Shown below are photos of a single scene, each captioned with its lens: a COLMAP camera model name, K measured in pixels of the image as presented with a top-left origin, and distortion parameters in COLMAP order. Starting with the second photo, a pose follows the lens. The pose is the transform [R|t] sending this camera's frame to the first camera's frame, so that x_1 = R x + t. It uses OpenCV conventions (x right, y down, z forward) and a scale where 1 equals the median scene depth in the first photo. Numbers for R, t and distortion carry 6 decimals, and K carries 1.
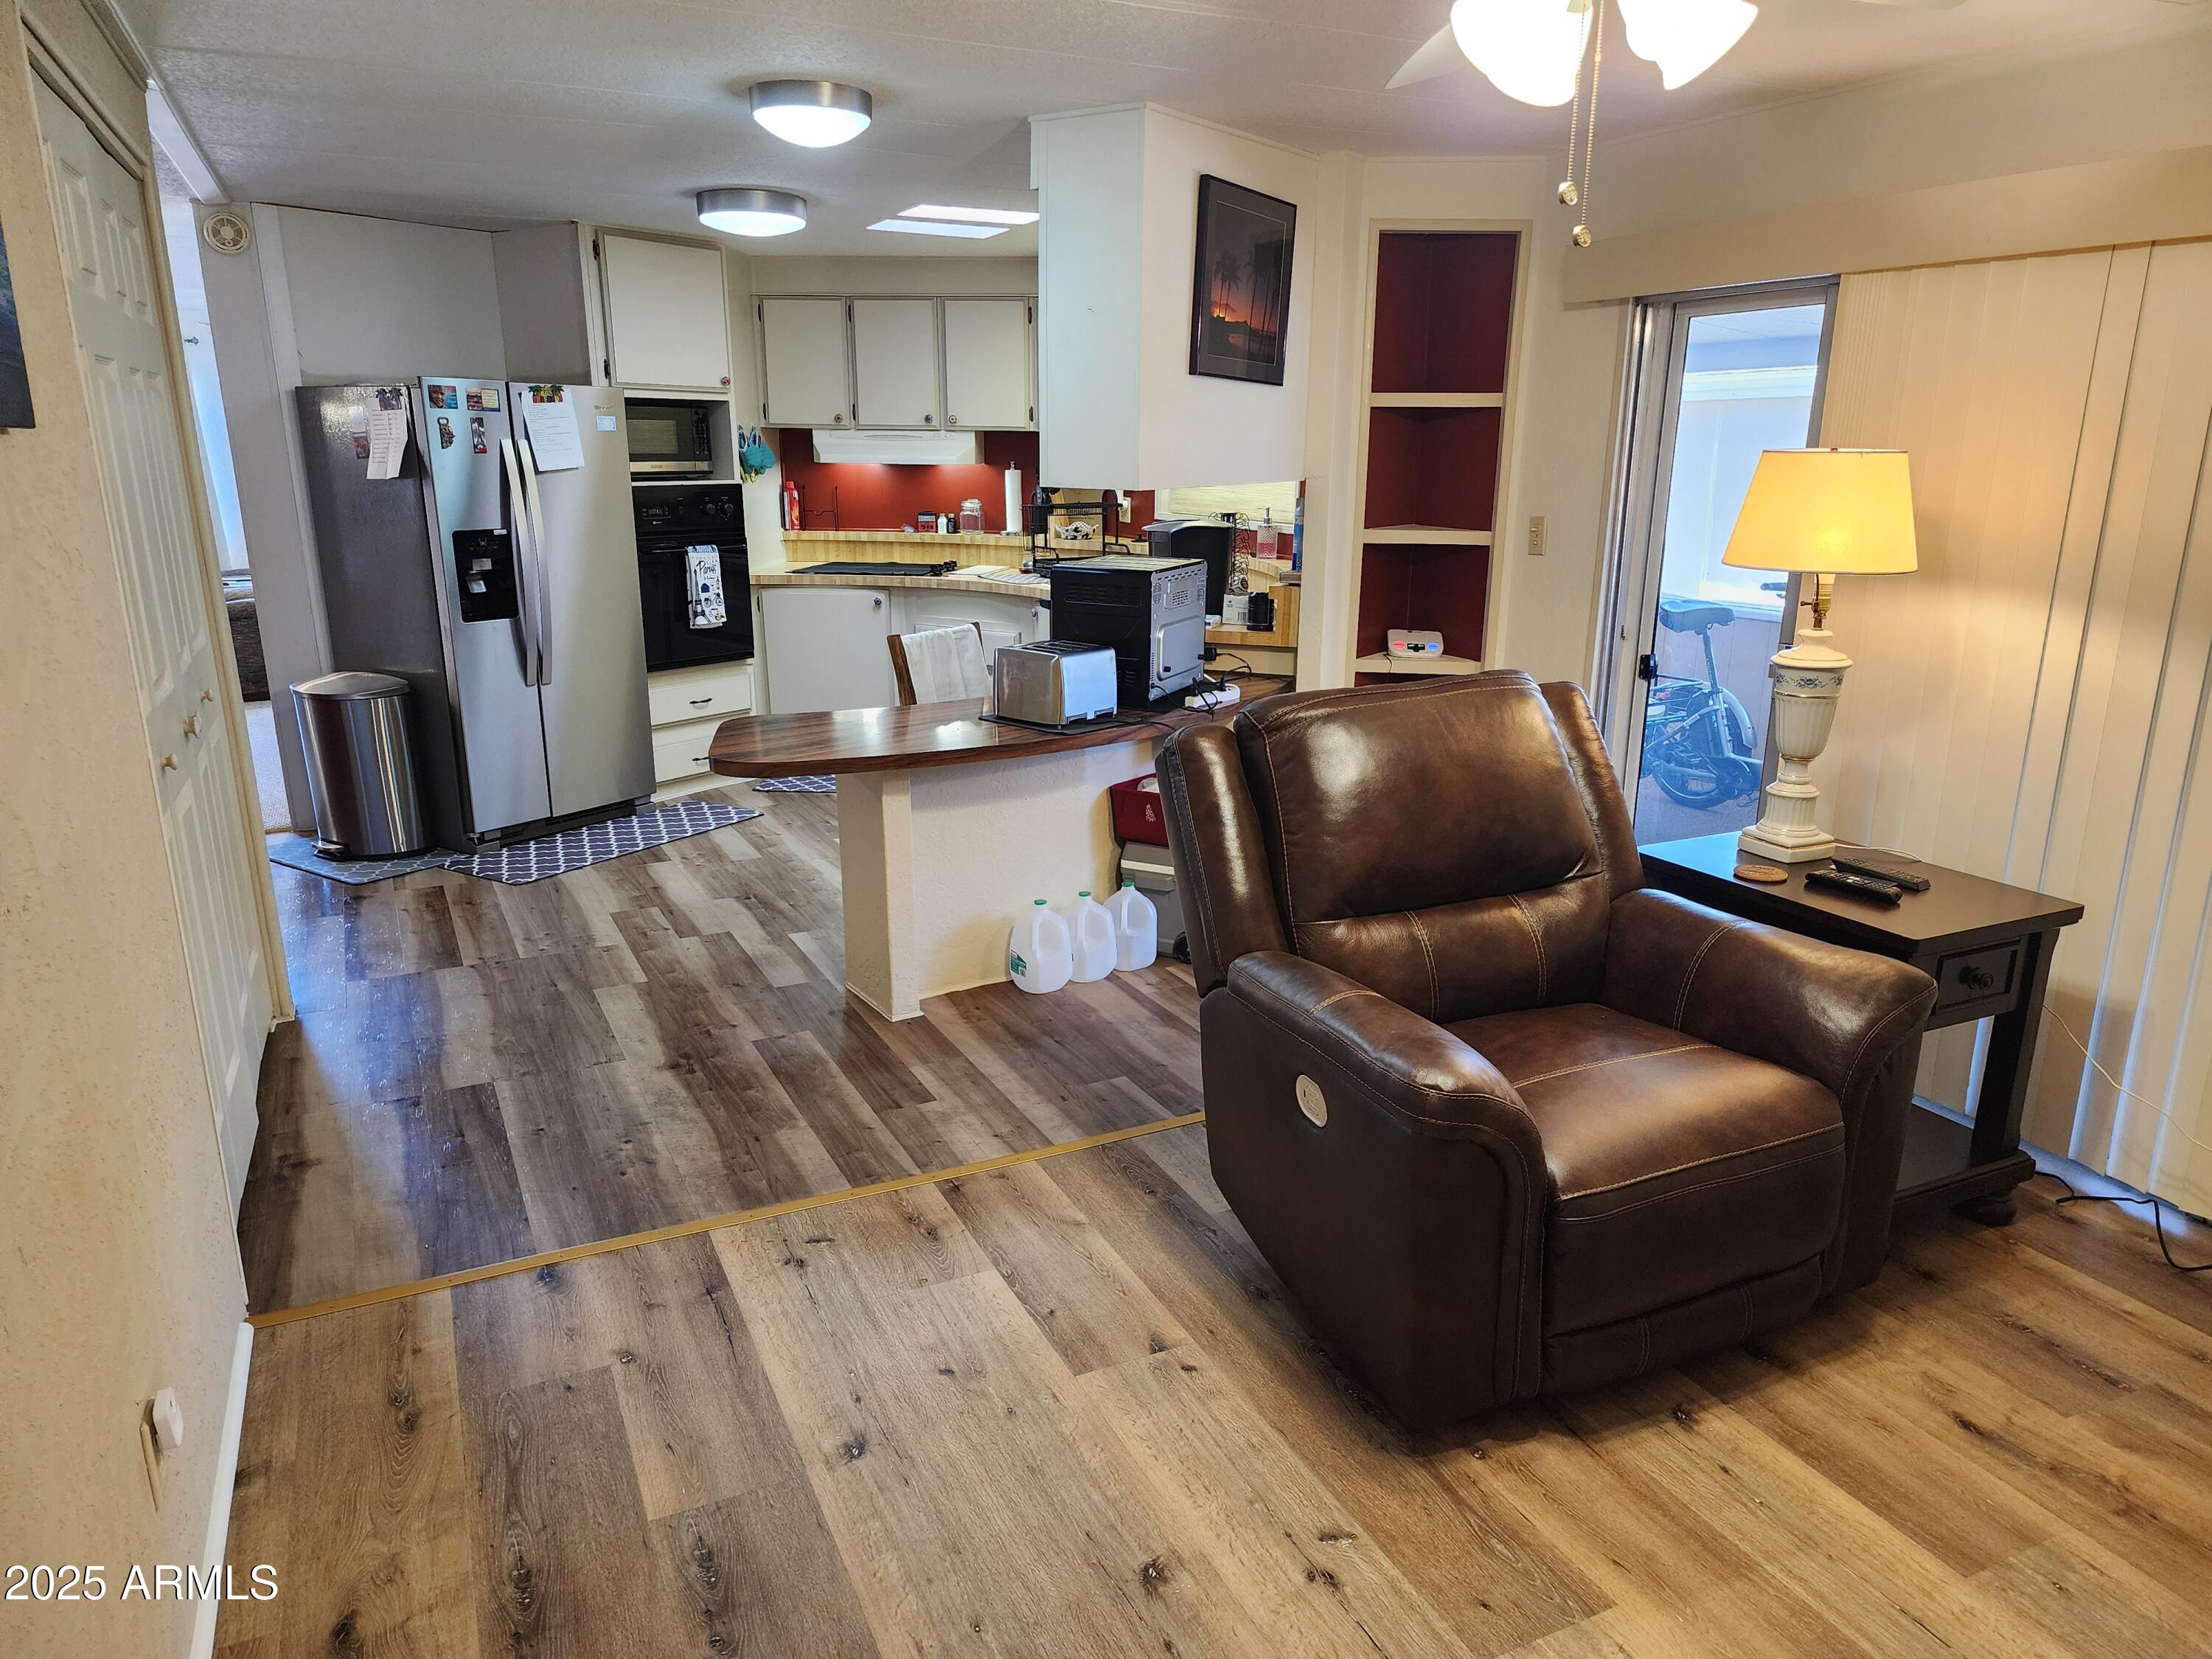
lens RADIAL K [[1475.0, 0, 1100.5], [0, 1475.0, 842.3], [0, 0, 1]] dist [0.066817, -0.055283]
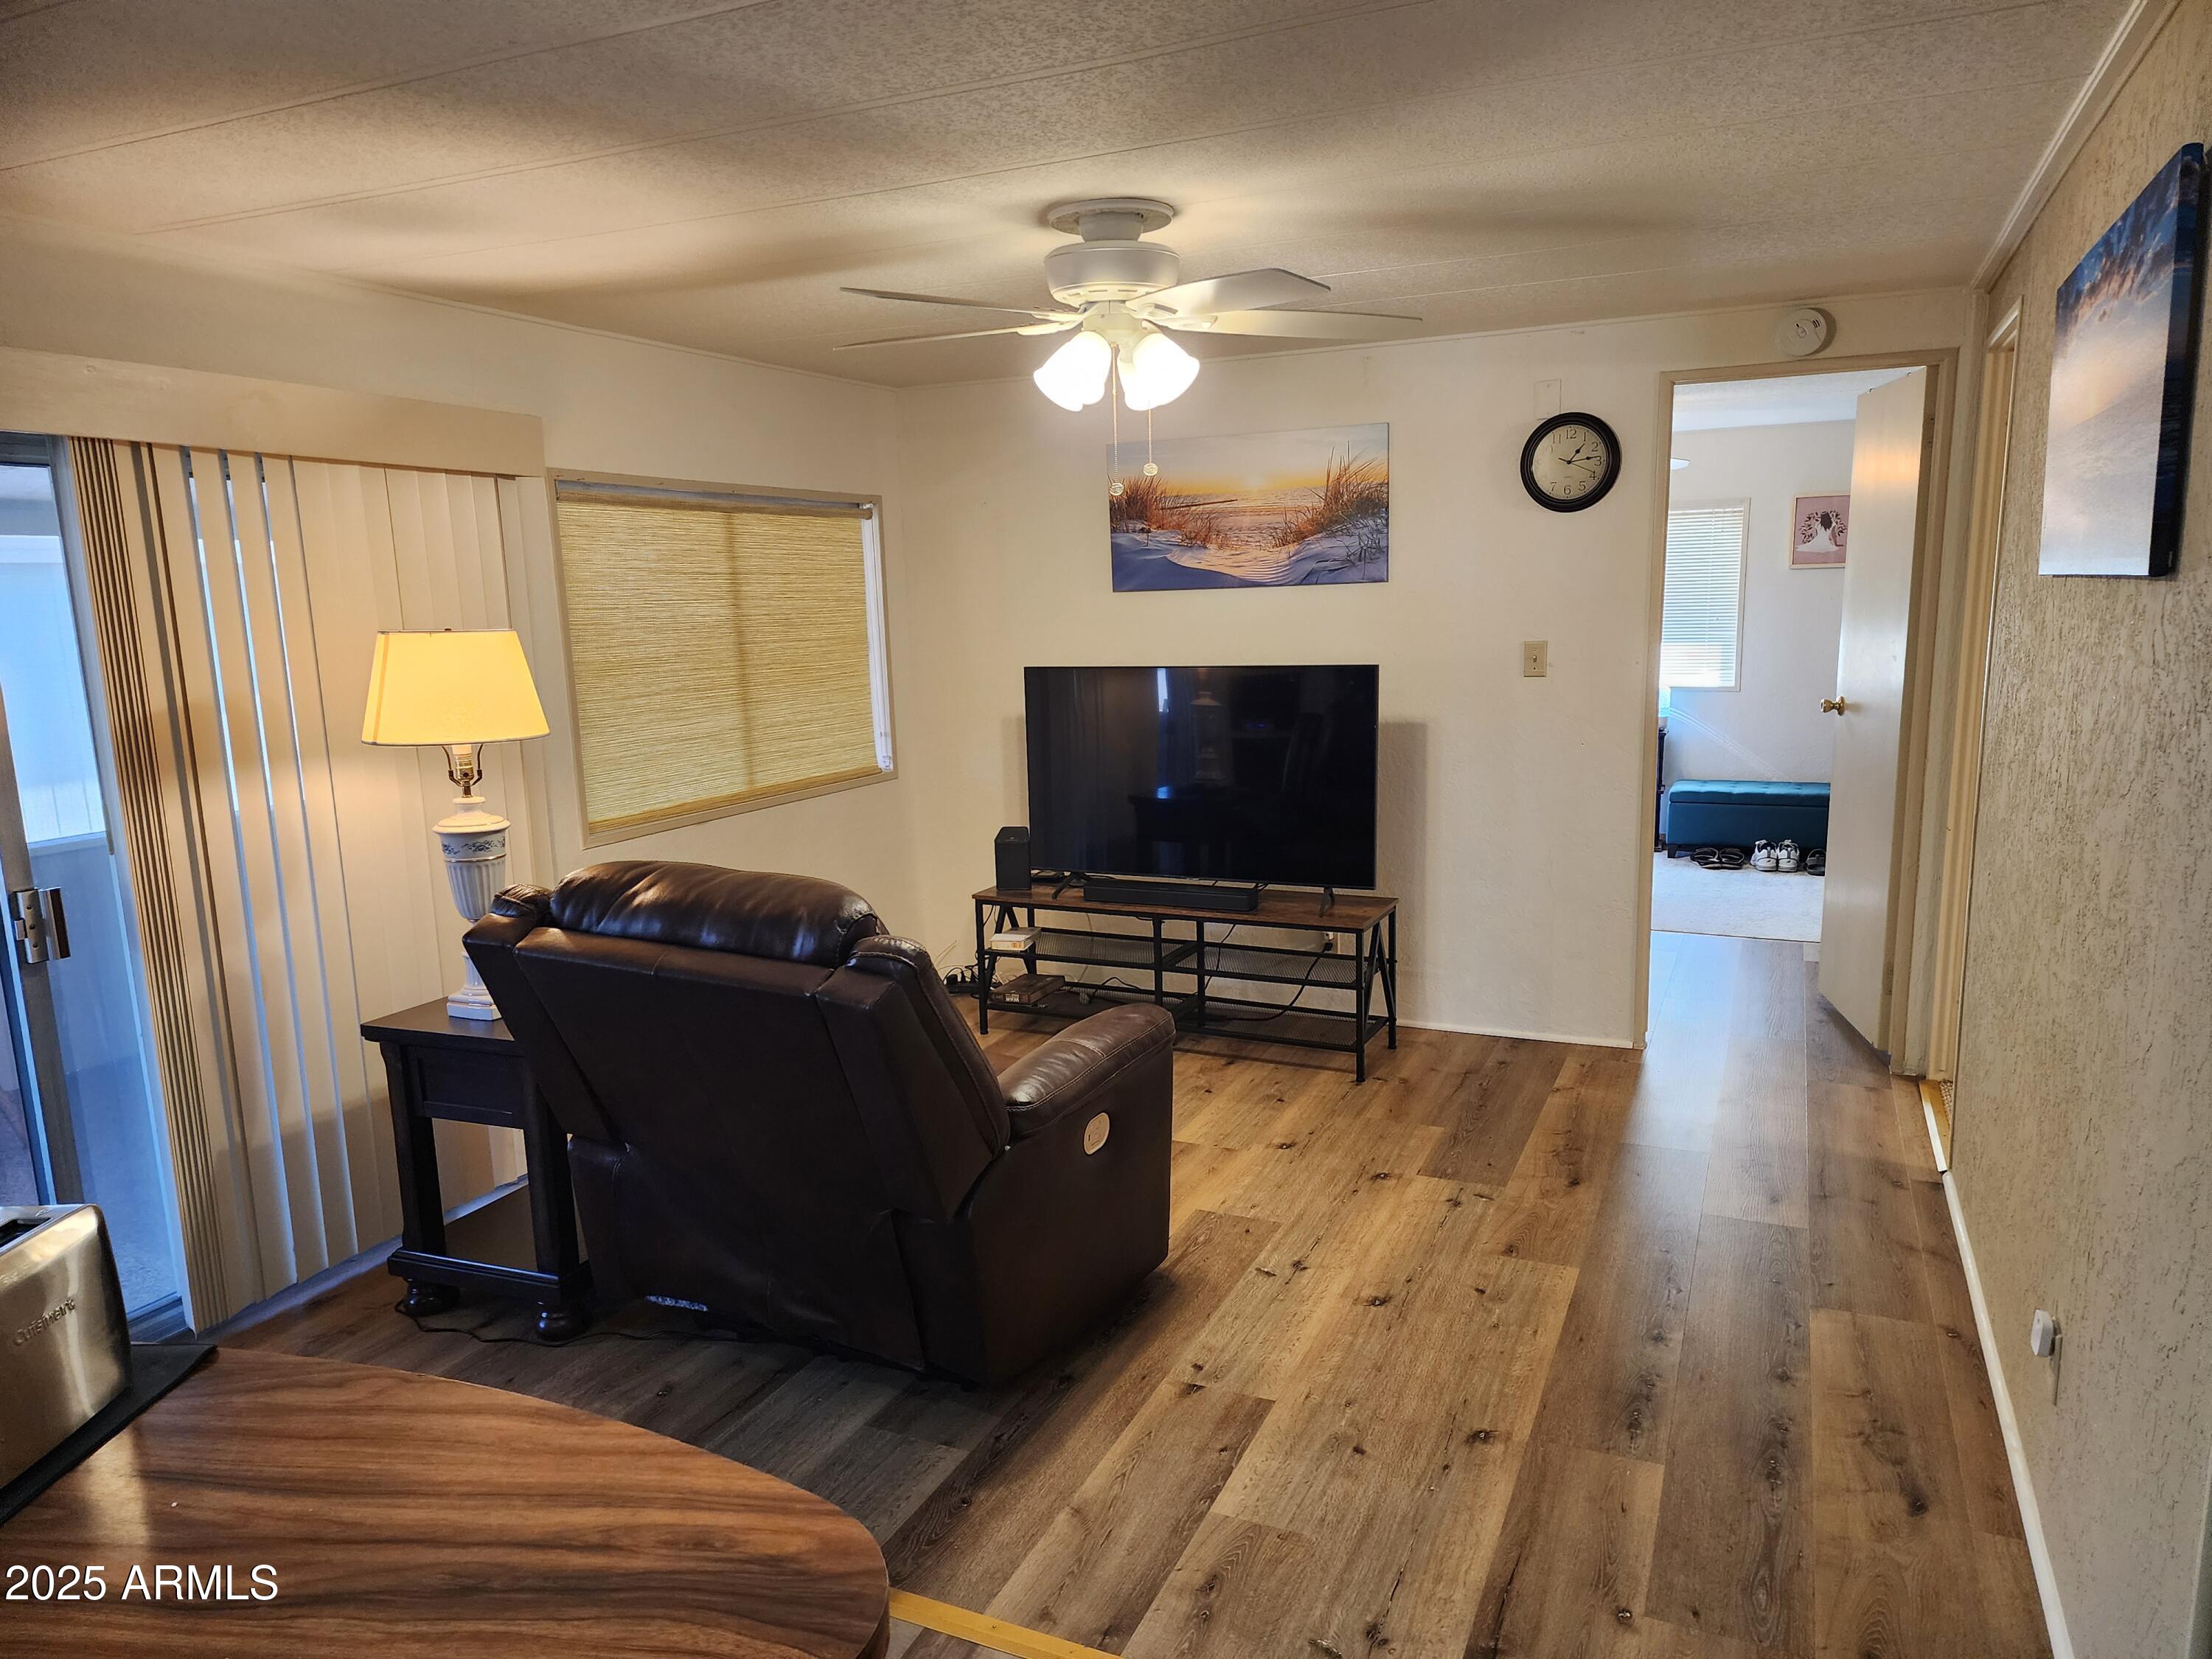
lens RADIAL K [[1475.0, 0, 1143.1], [0, 1475.0, 842.6], [0, 0, 1]] dist [0.066817, -0.055283]
pose [[-0.662458, -0.112035, 0.740674, -0.685404], [0.221719, 0.915125, 0.336729, -0.403894], [-0.715535, 0.387290, -0.581392, 1.438984]]
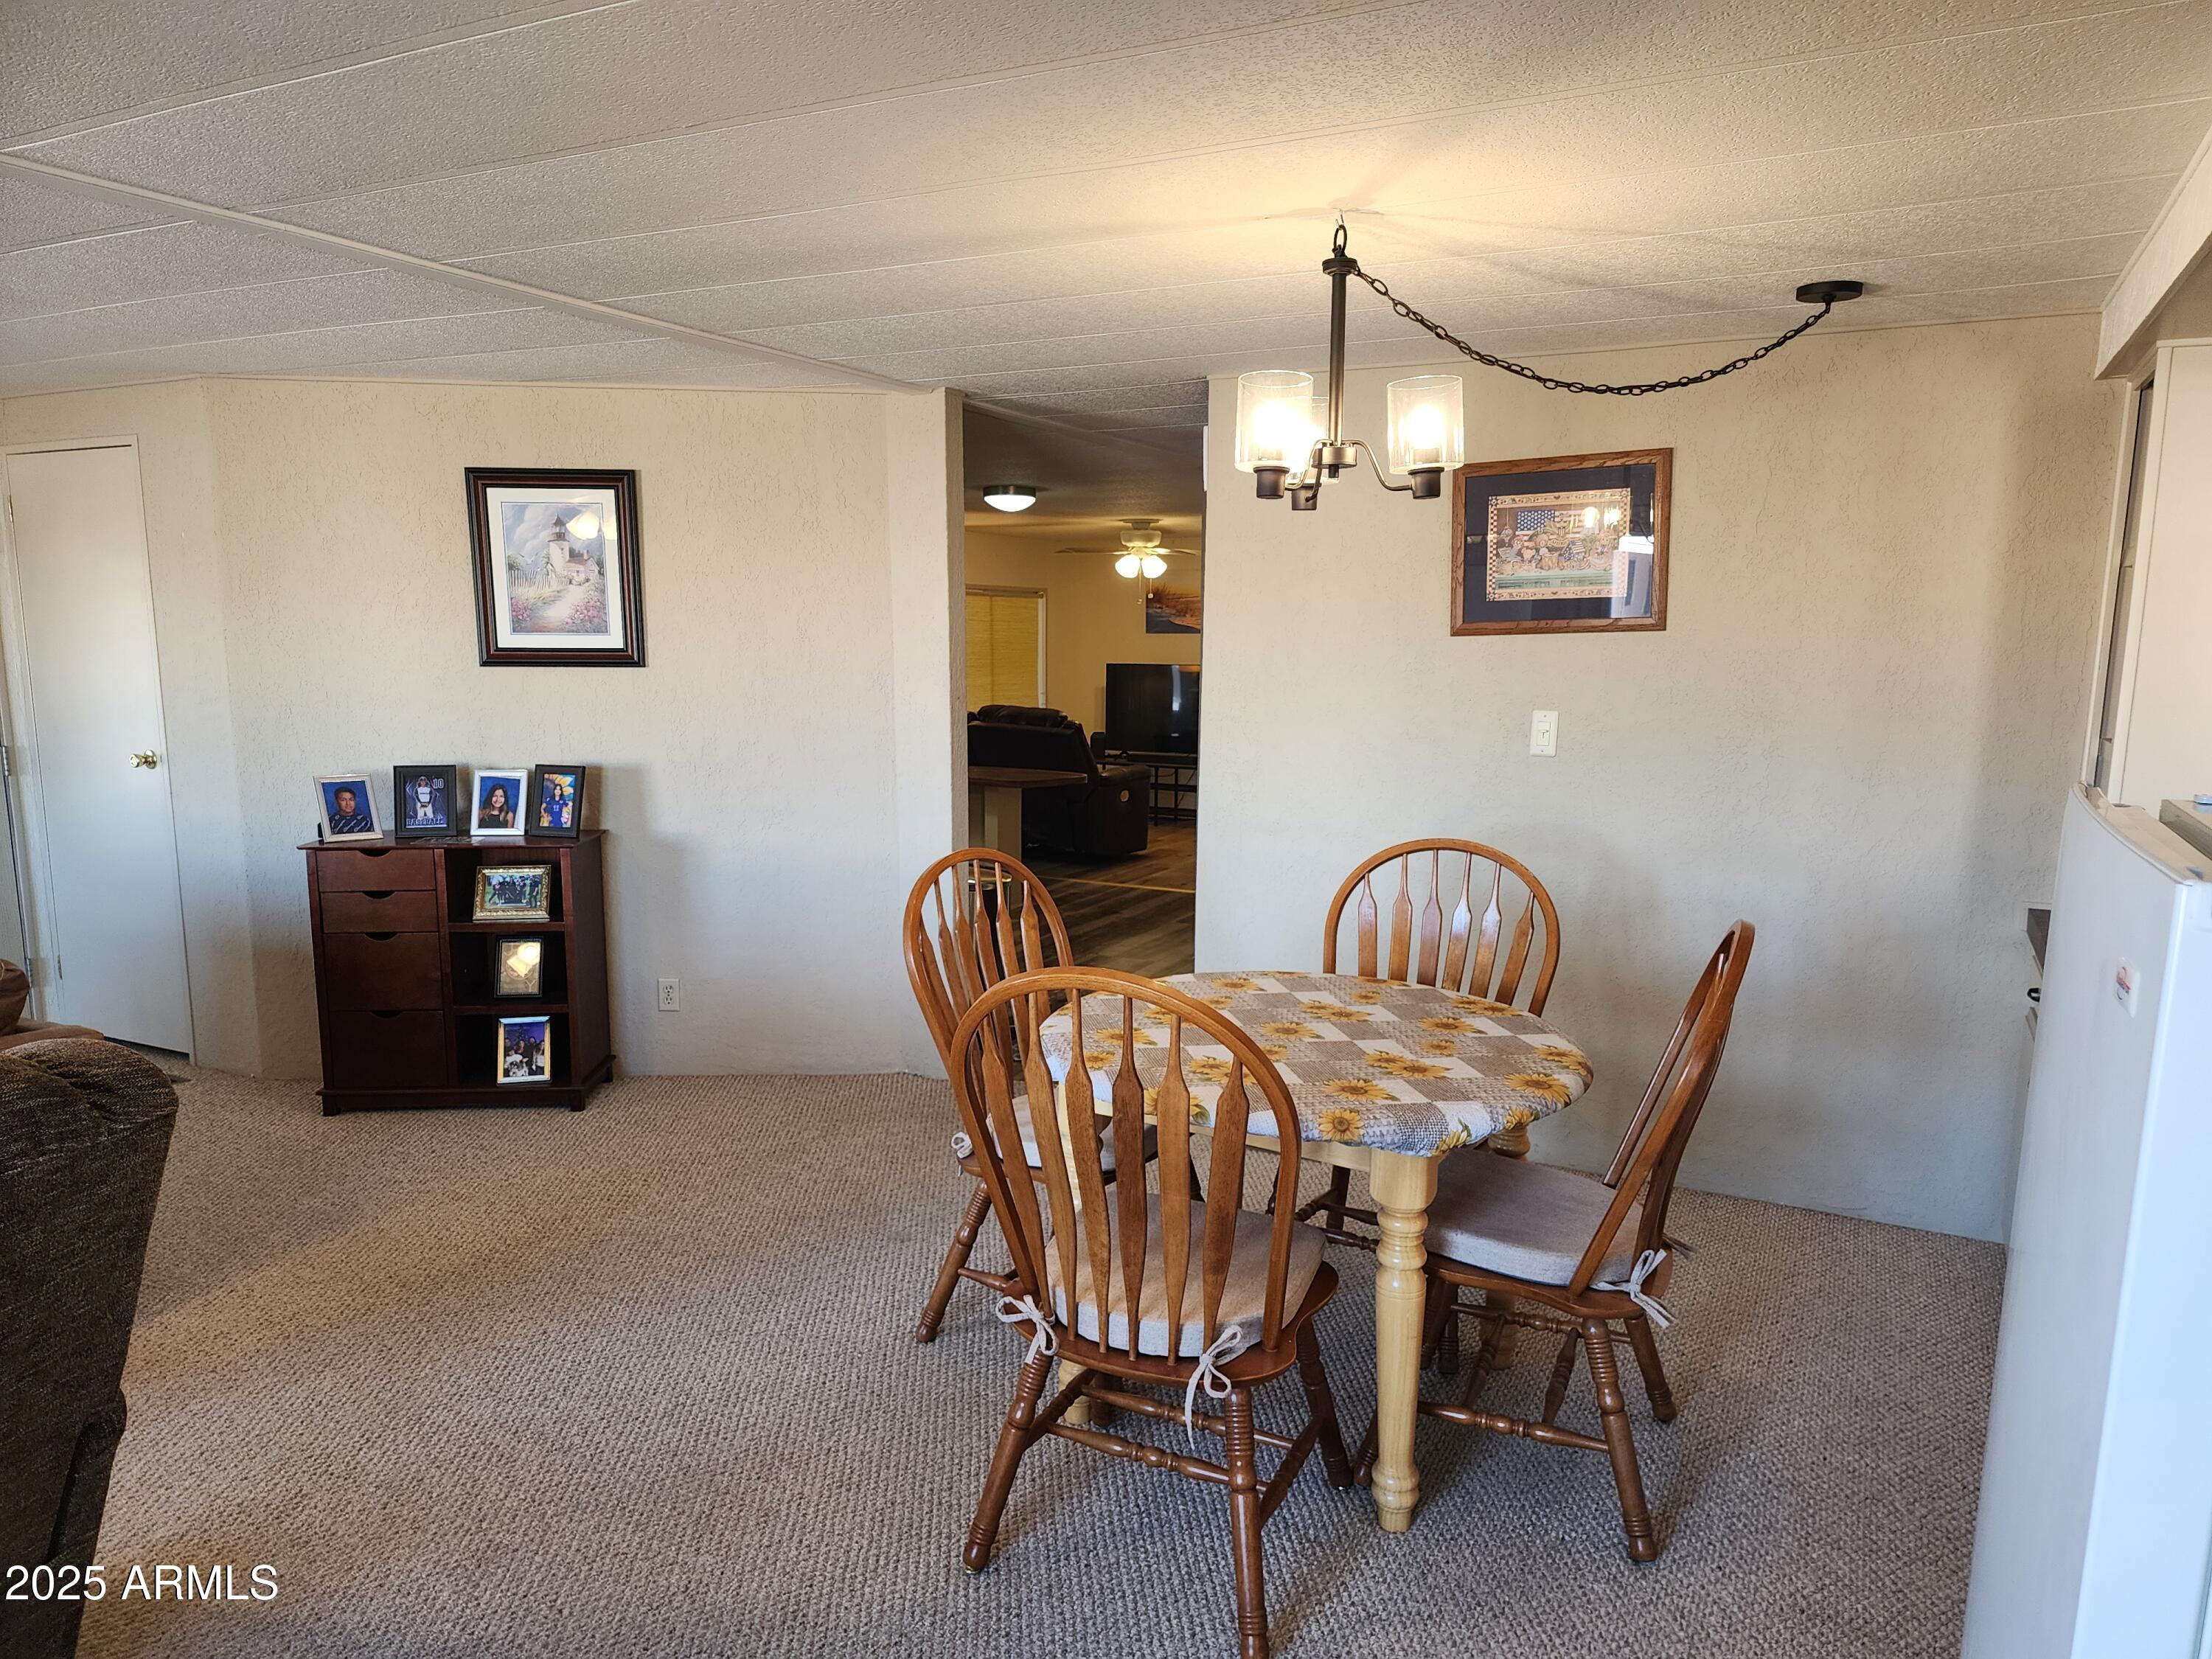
lens RADIAL K [[1475.0, 0, 1118.3], [0, 1475.0, 836.3], [0, 0, 1]] dist [0.066817, -0.055283]
pose [[-0.612859, -0.114928, 0.781790, -2.727090], [0.200007, 0.934588, 0.294180, -0.823946], [-0.764462, 0.336654, -0.549784, 2.961211]]
